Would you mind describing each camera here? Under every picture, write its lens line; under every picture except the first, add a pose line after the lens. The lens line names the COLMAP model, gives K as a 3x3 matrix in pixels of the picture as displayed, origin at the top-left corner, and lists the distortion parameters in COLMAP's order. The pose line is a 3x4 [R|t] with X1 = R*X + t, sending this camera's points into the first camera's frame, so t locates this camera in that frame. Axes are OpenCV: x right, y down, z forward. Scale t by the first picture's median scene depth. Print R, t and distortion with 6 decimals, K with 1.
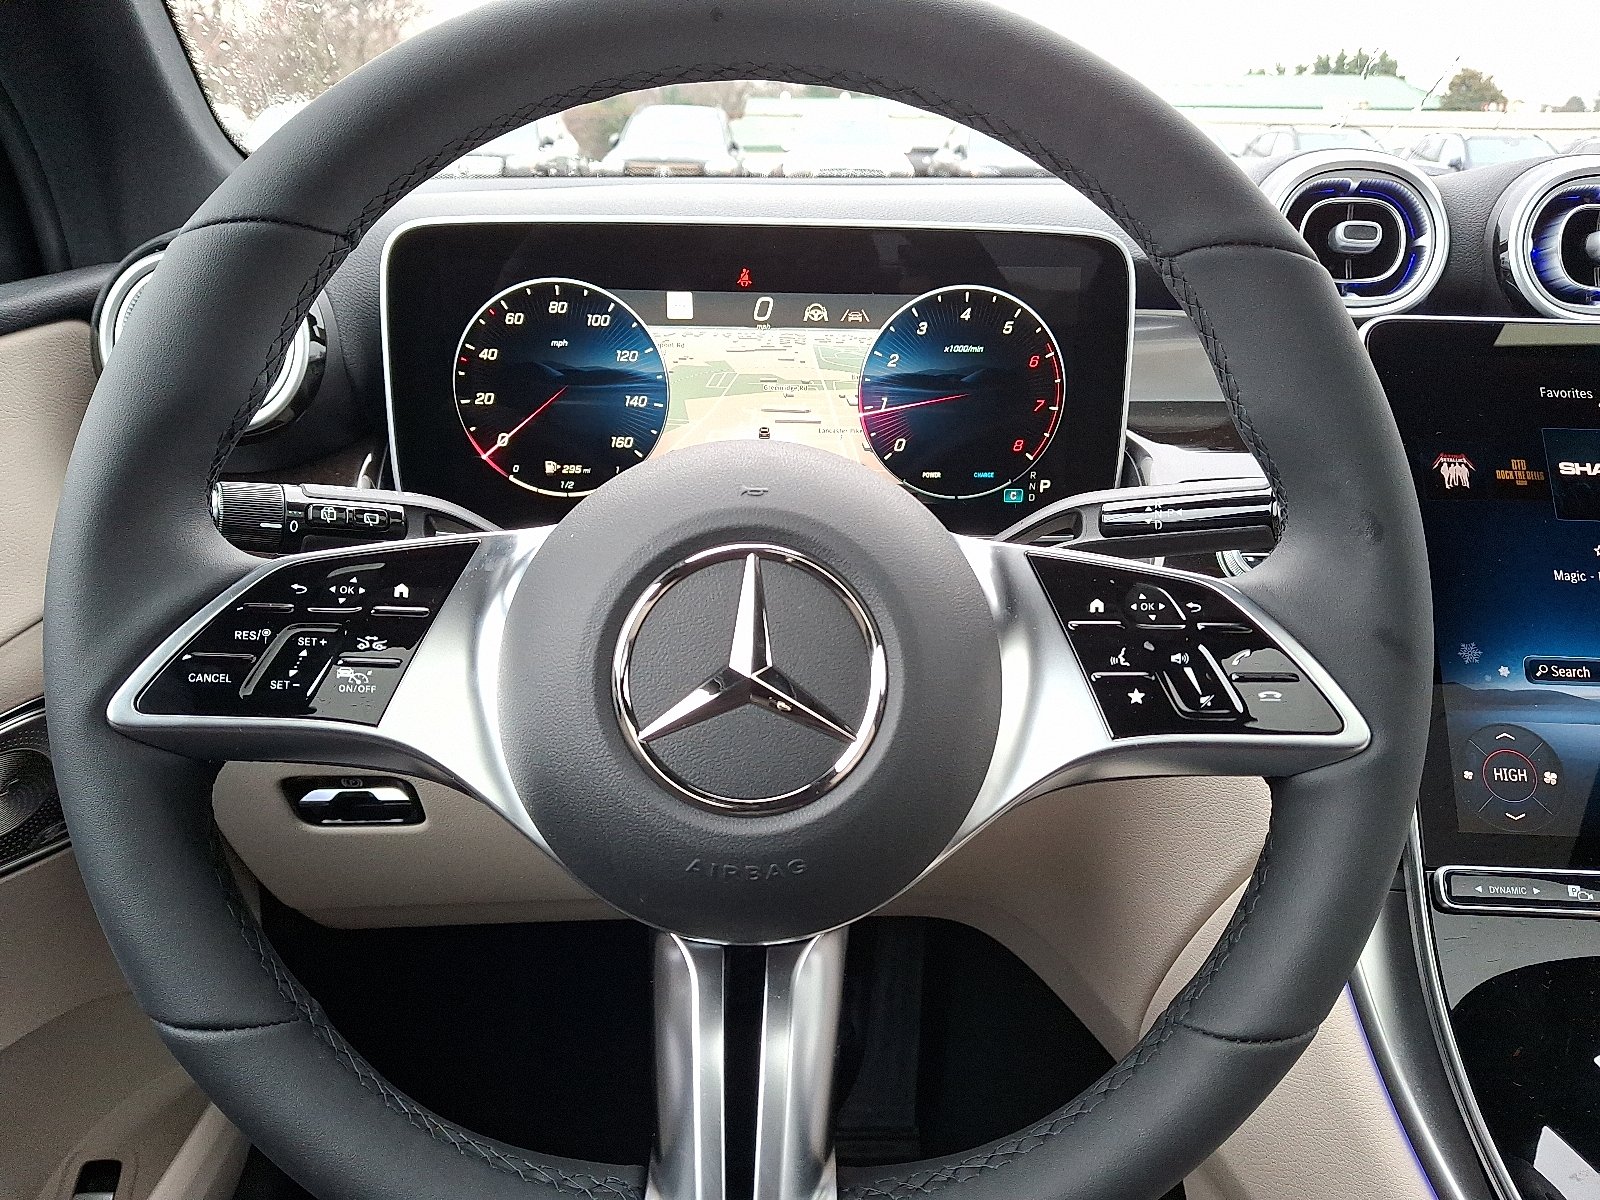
lens RADIAL K [[1150.8, 0, 800.0], [0, 1150.8, 600.0], [0, 0, 1]] dist [0.178003, -0.270450]
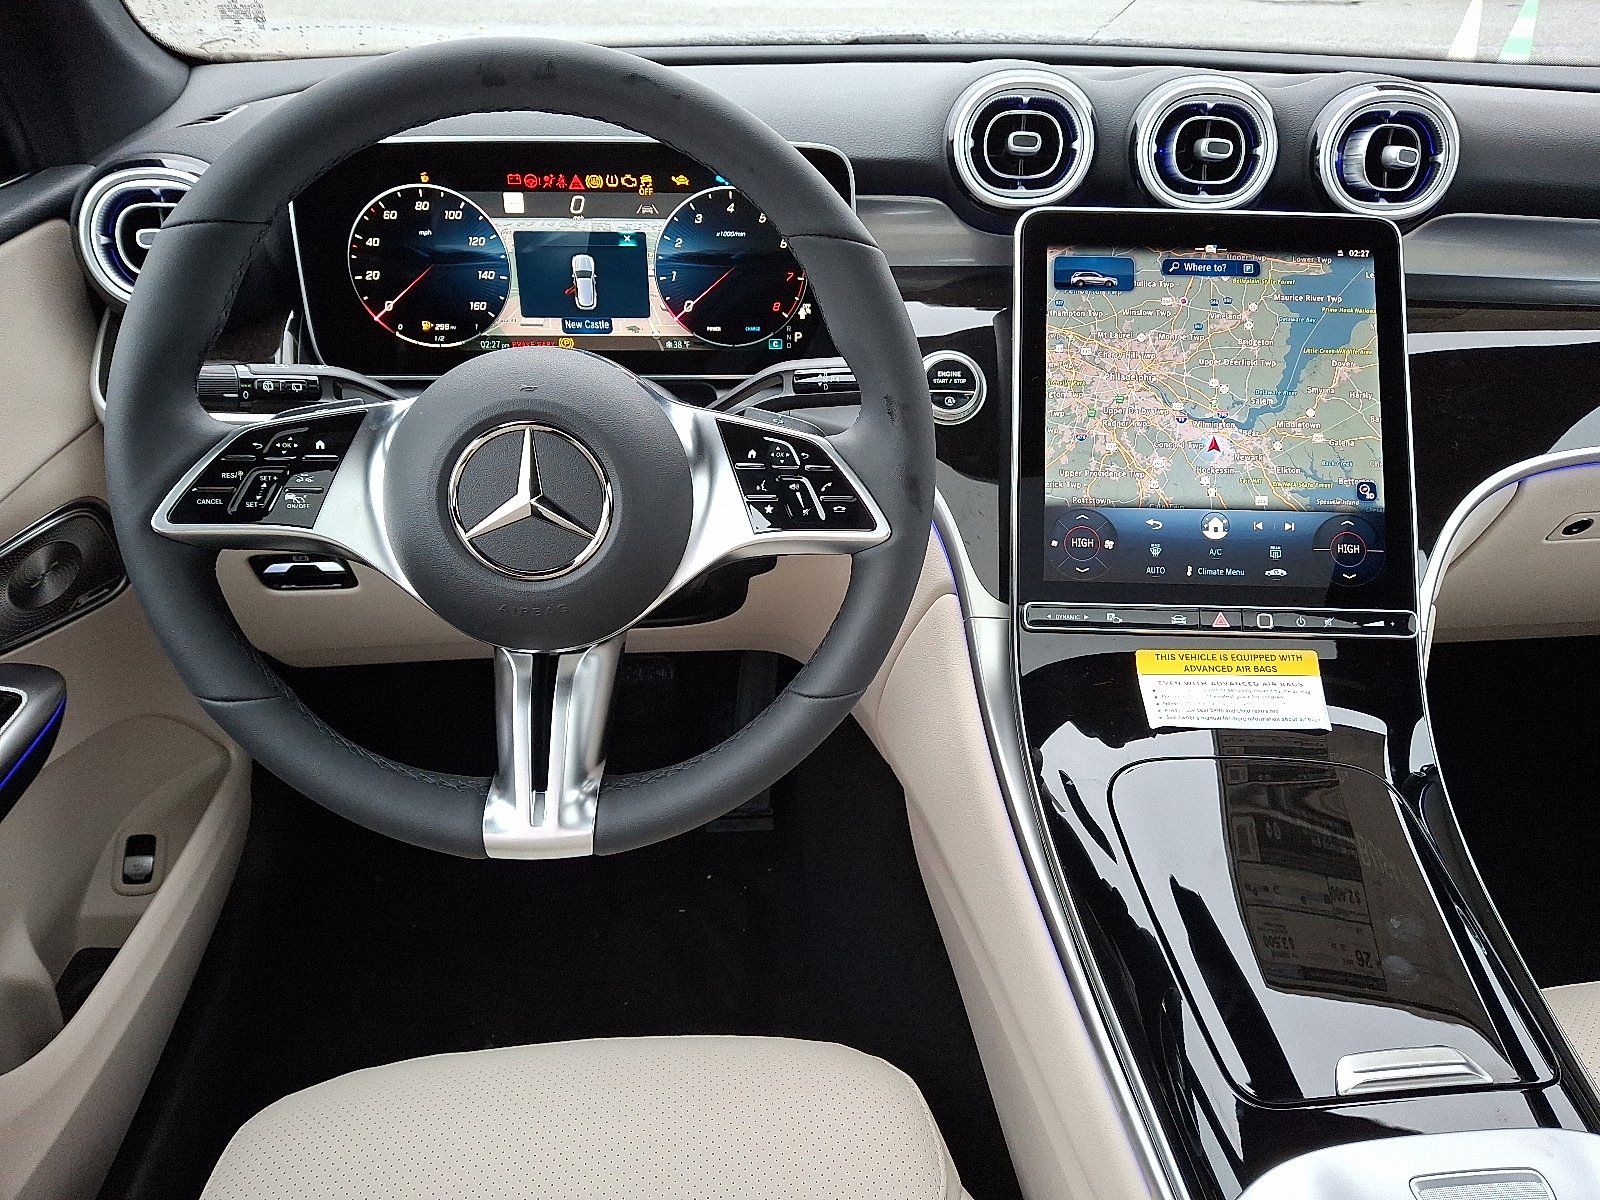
lens RADIAL K [[1379.3, 0, 800.0], [0, 1379.3, 600.0], [0, 0, 1]] dist [0.076943, -0.003616]
pose [[0.999836, -0.009443, -0.015456, 0.242016], [0.012315, 0.980165, 0.197801, -0.119787], [0.013282, -0.197959, 0.980120, -0.635238]]
